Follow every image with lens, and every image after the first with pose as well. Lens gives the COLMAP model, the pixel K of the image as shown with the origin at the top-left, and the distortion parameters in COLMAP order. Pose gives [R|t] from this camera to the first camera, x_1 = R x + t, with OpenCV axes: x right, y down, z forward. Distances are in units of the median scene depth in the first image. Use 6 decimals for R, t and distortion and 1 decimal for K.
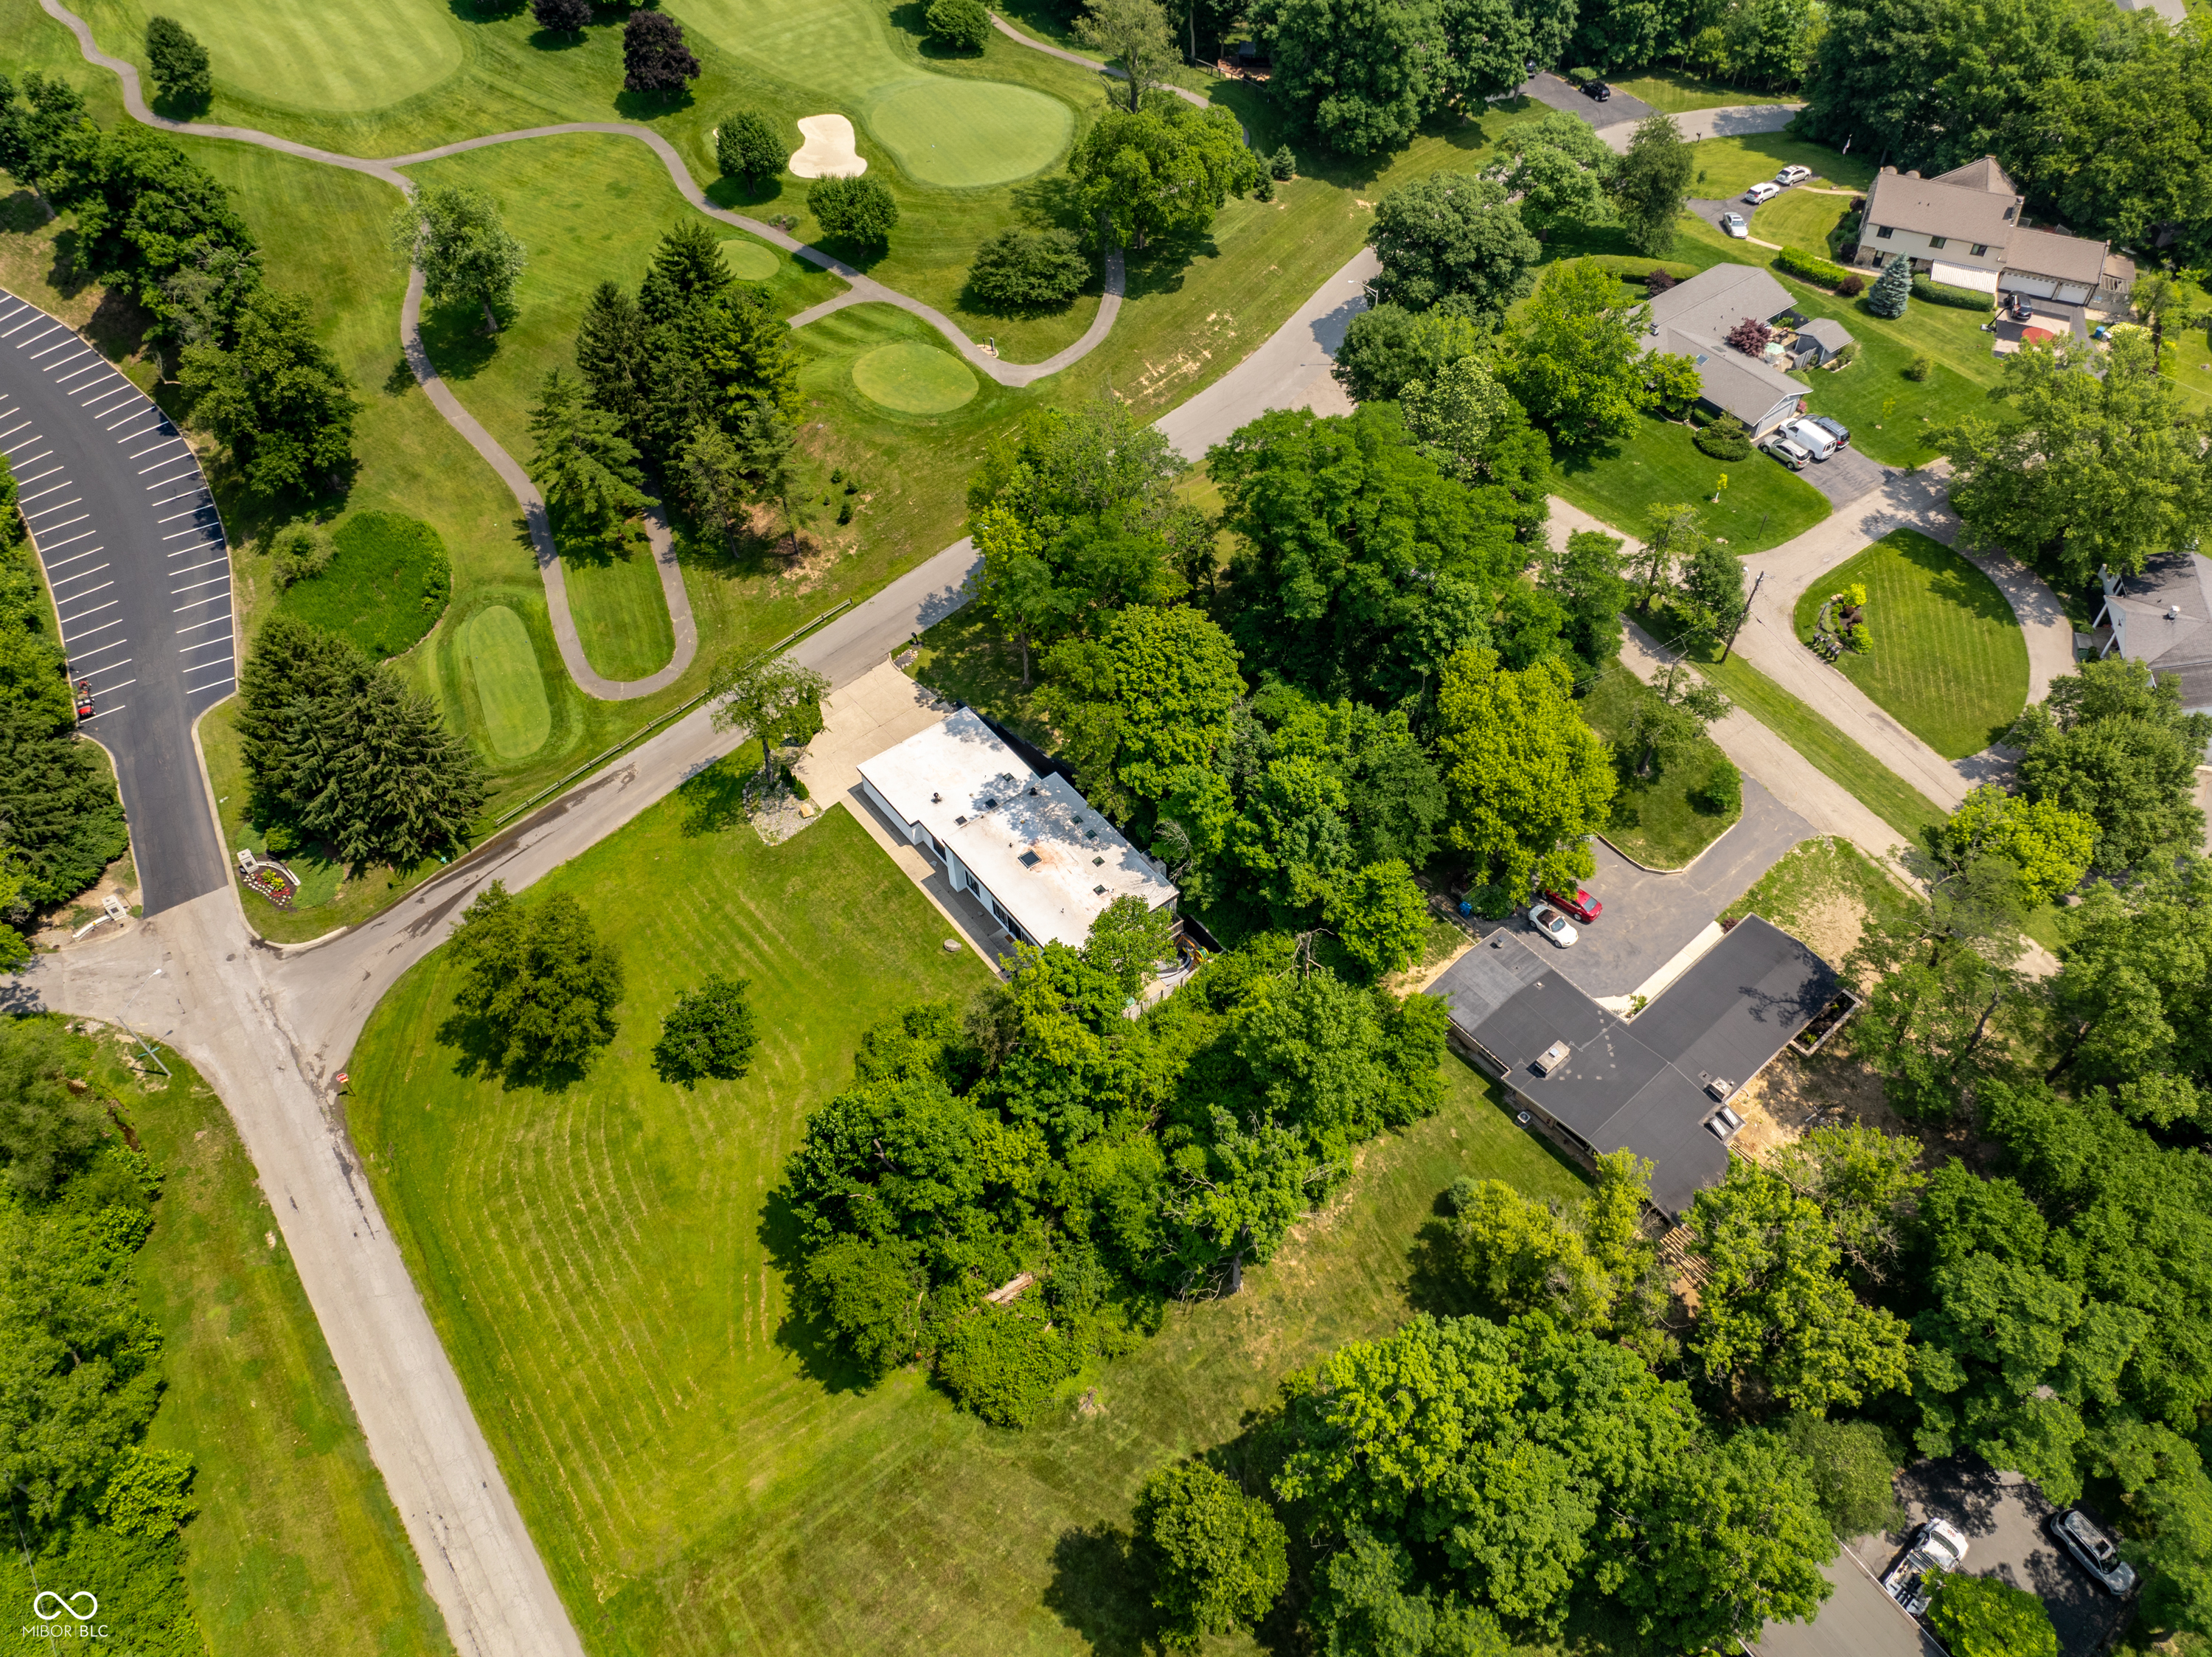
lens RADIAL K [[1608.5, 0, 1106.0], [0, 1608.5, 828.5], [0, 0, 1]] dist [-0.033690, 0.000054]
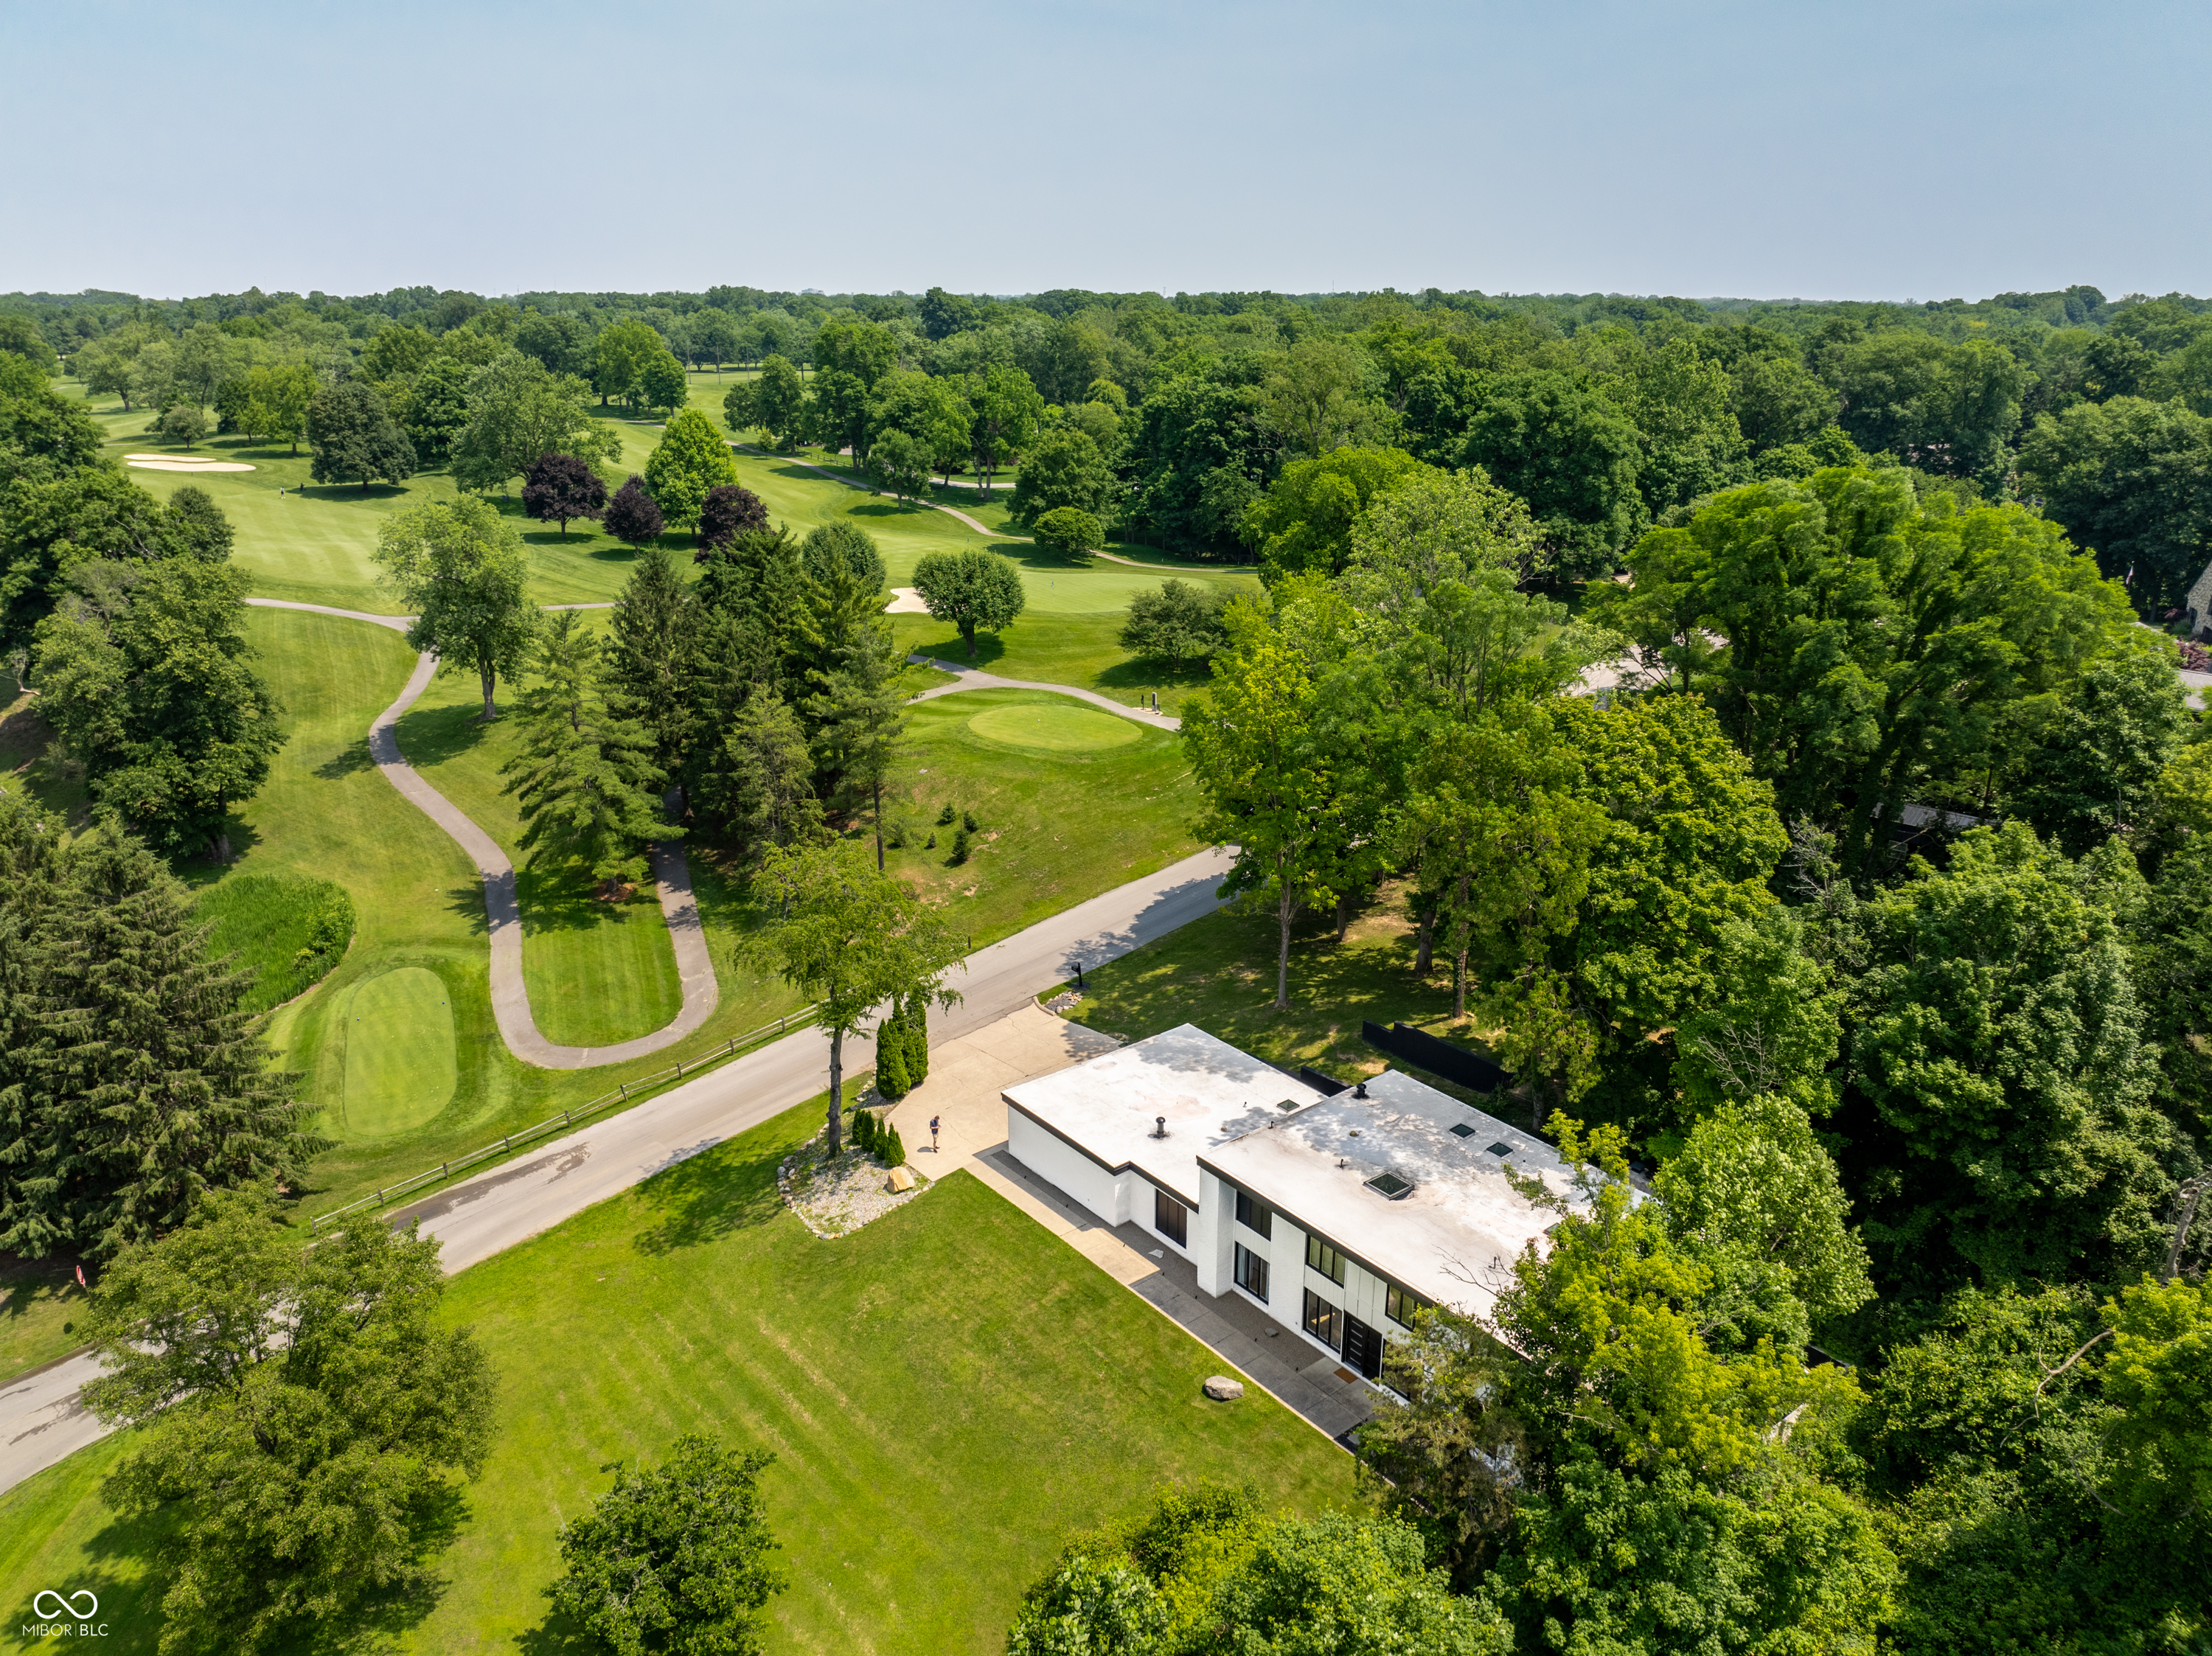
lens RADIAL K [[1562.4, 0, 1106.0], [0, 1562.4, 828.0], [0, 0, 1]] dist [-0.036901, -0.000091]
pose [[0.999922, 0.007898, 0.009720, -0.123914], [-0.001857, 0.861049, -0.508519, 0.148159], [-0.012386, 0.508461, 0.860996, 0.495356]]
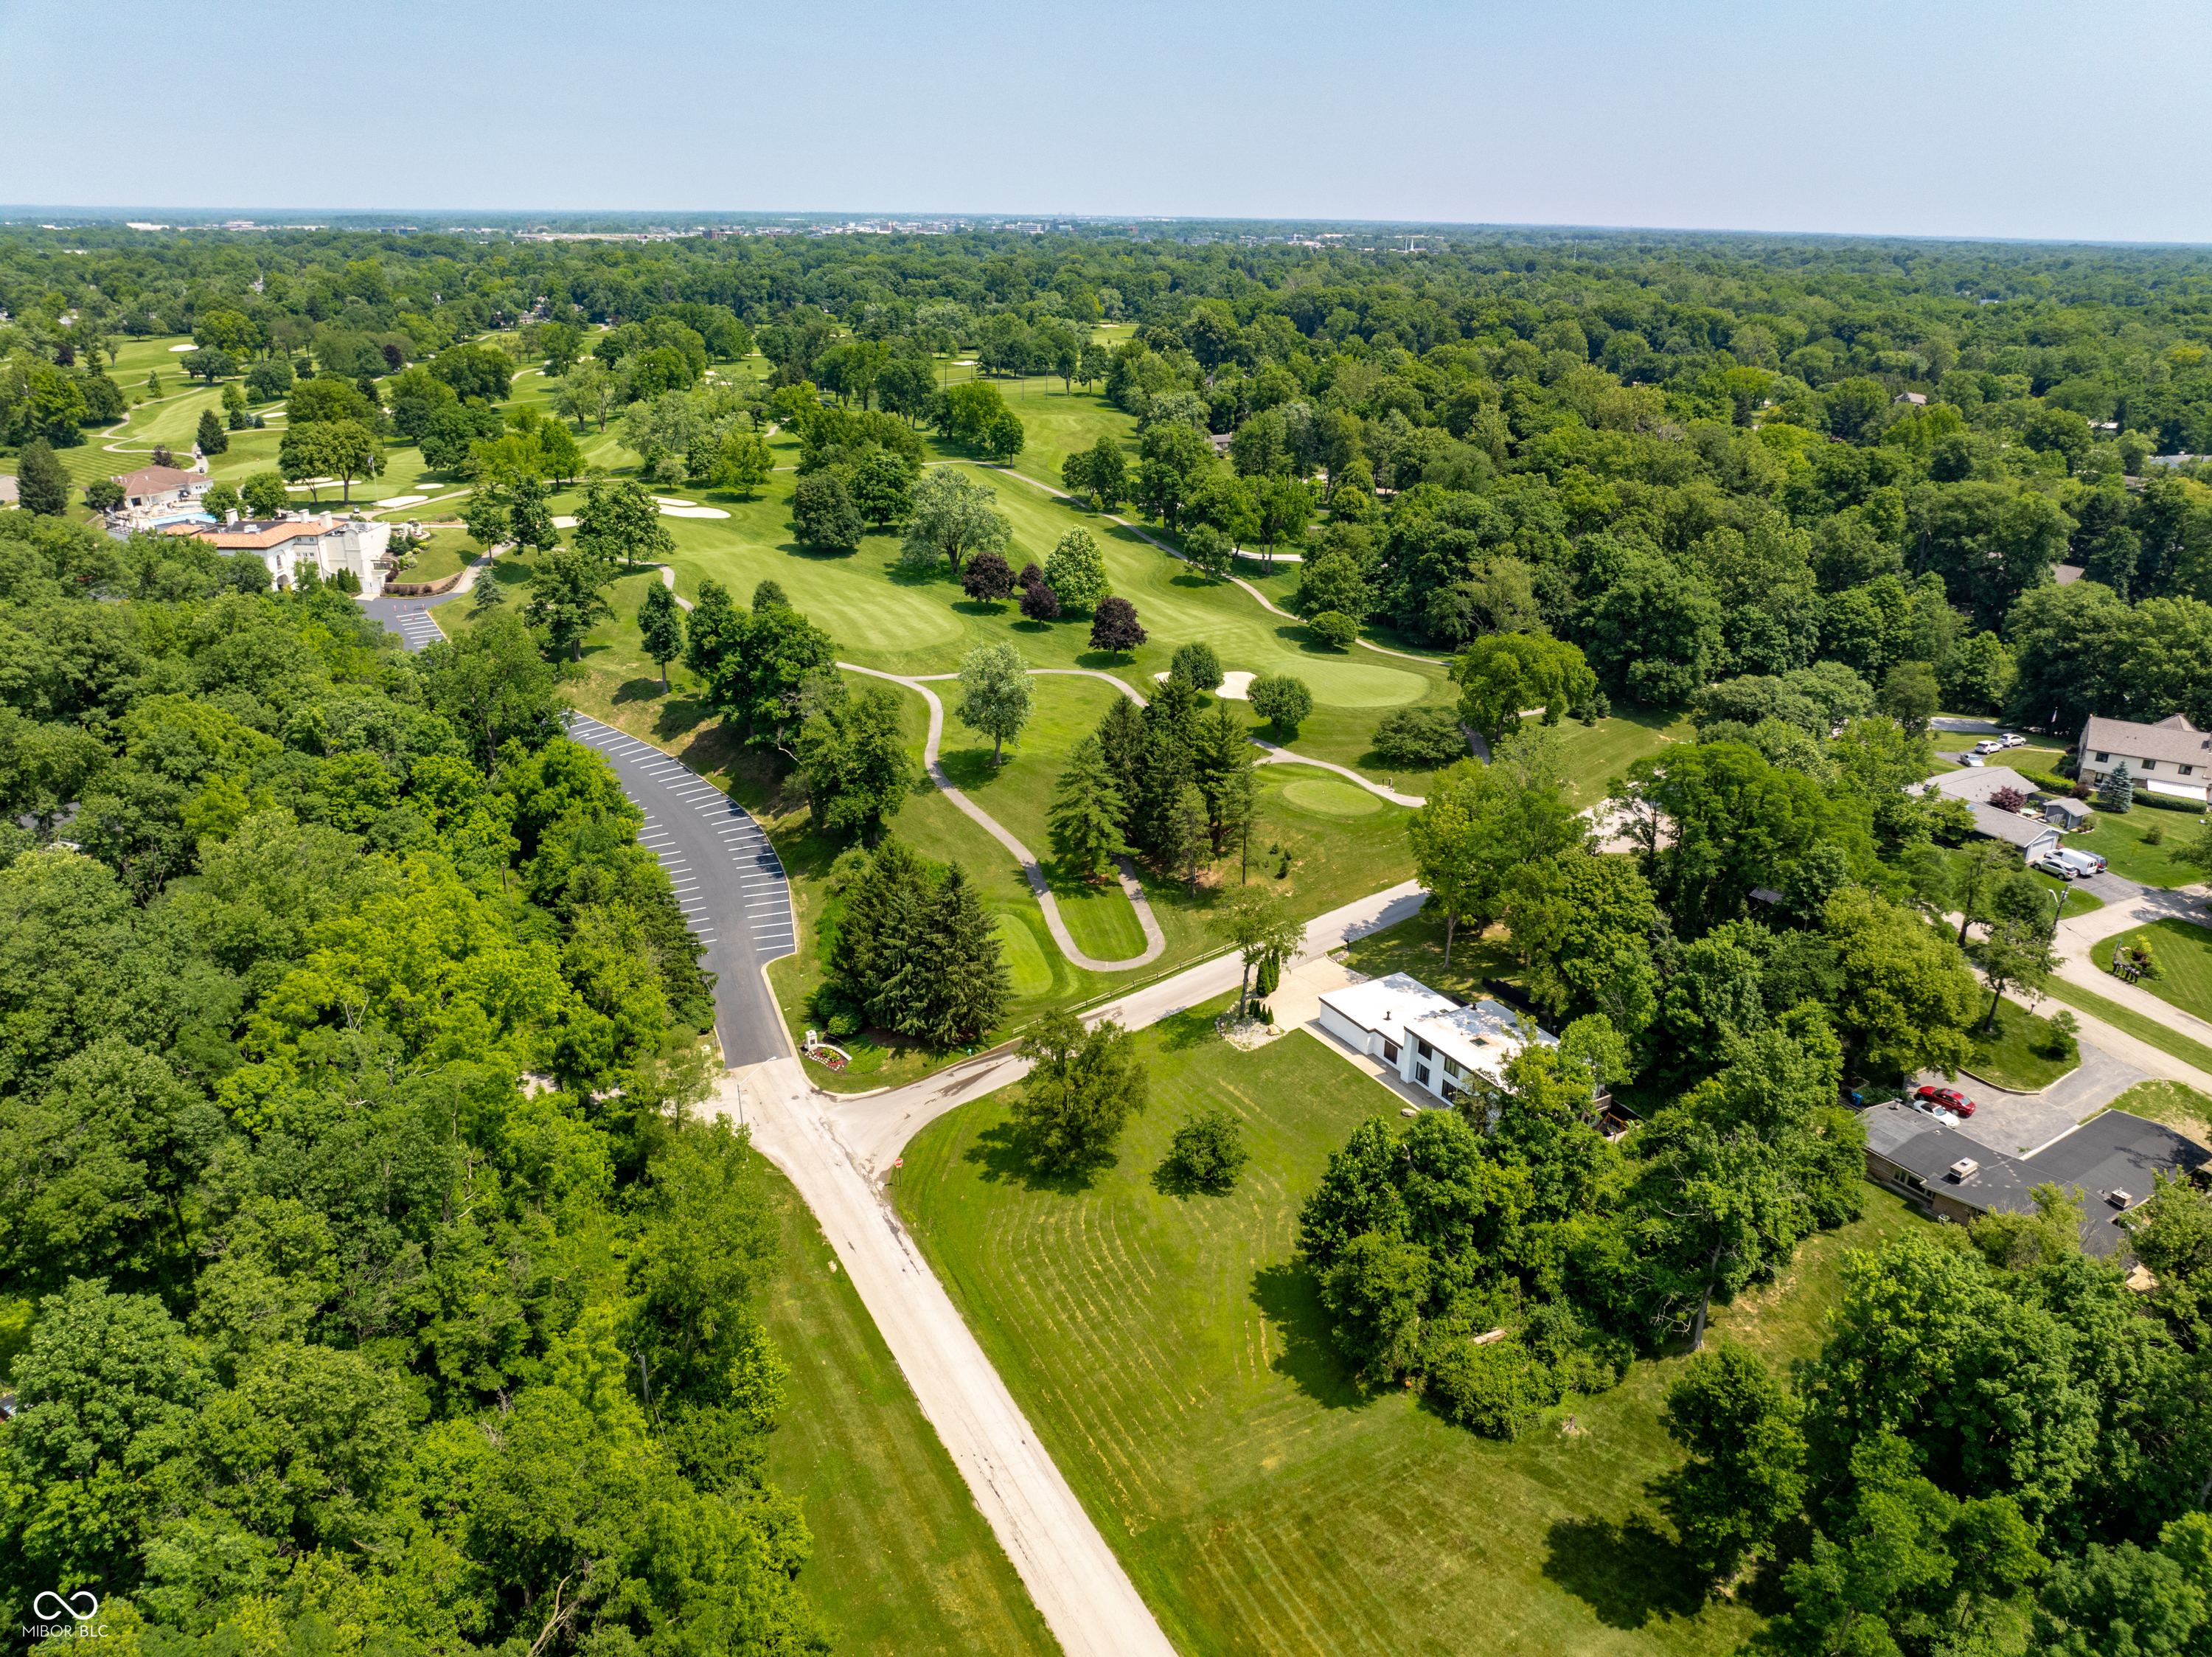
lens RADIAL K [[1522.3, 0, 1103.8], [0, 1522.3, 858.6], [0, 0, 1]] dist [-0.030219, -0.001852]
pose [[0.990097, 0.071236, -0.120969, -0.182065], [-0.117794, 0.890334, -0.439806, 0.396599], [0.076373, 0.449700, 0.889908, -0.105958]]
